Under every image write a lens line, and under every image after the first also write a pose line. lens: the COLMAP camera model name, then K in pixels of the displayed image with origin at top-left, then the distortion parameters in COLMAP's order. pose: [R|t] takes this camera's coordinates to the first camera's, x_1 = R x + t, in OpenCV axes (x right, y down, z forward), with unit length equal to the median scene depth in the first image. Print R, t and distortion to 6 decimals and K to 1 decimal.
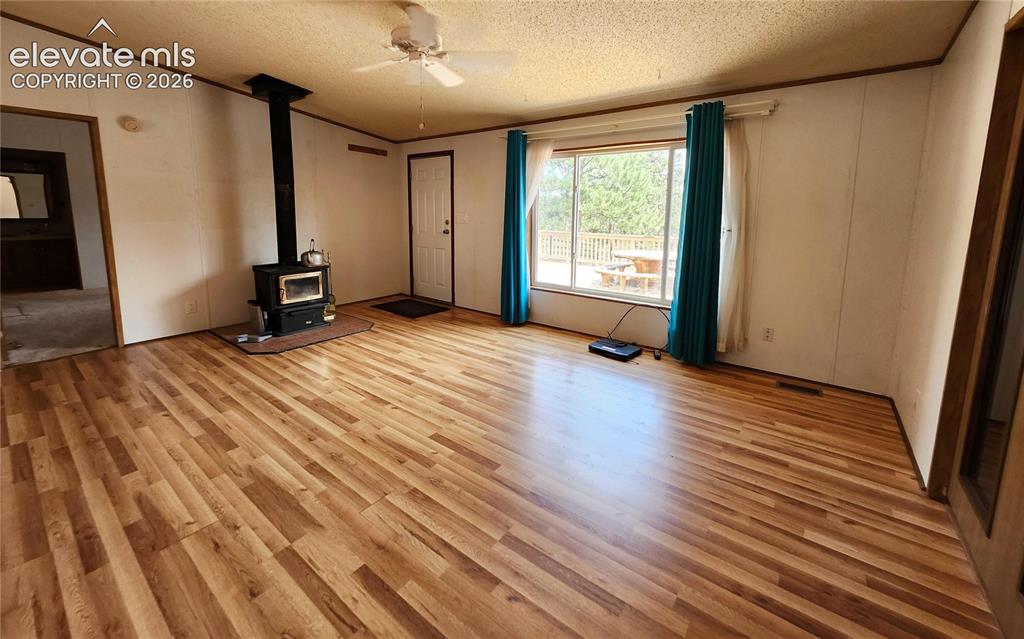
lens RADIAL K [[404.1, 0, 520.6], [0, 404.1, 267.8], [0, 0, 1]] dist [-0.002263, 0.000369]
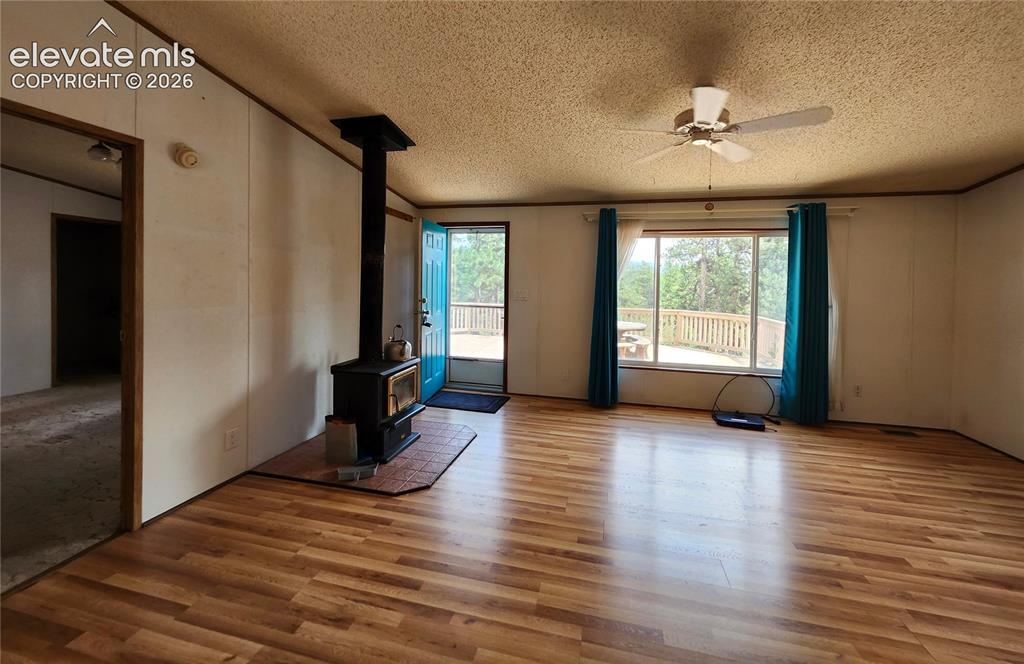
lens RADIAL K [[405.8, 0, 509.3], [0, 405.8, 287.8], [0, 0, 1]] dist [-0.001664, 0.000257]
pose [[0.917780, -0.000997, 0.397089, -0.725372], [0.047171, 0.993190, -0.106530, -0.055191], [-0.394278, 0.116502, 0.911577, 0.227848]]
